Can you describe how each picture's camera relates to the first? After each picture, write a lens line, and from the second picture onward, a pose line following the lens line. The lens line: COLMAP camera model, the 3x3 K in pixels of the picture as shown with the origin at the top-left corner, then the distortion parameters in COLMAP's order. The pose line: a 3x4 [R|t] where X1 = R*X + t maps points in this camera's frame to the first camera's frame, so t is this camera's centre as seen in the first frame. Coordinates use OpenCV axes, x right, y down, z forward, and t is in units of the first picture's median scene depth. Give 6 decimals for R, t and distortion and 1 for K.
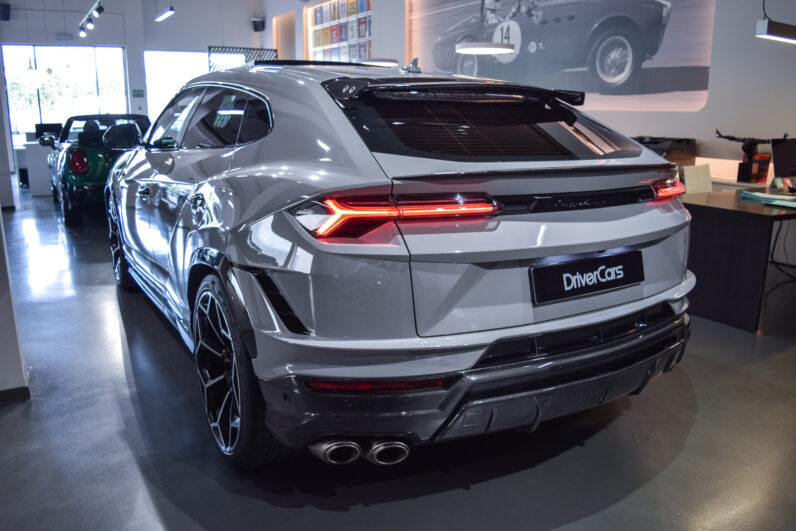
lens RADIAL K [[620.5, 0, 398.0], [0, 620.5, 265.5], [0, 0, 1]] dist [-0.088641, 0.010226]
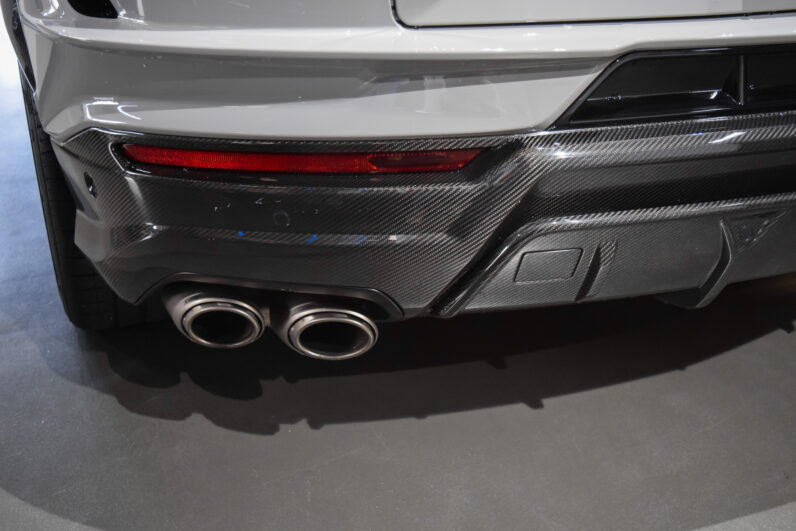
lens RADIAL K [[854.2, 0, 398.0], [0, 854.2, 265.5], [0, 0, 1]] dist [-0.053239, -0.003382]
pose [[0.992560, 0.066708, -0.101852, 0.080346], [-0.036958, 0.962150, 0.270003, 0.105688], [0.116009, -0.264230, 0.957457, 0.464681]]
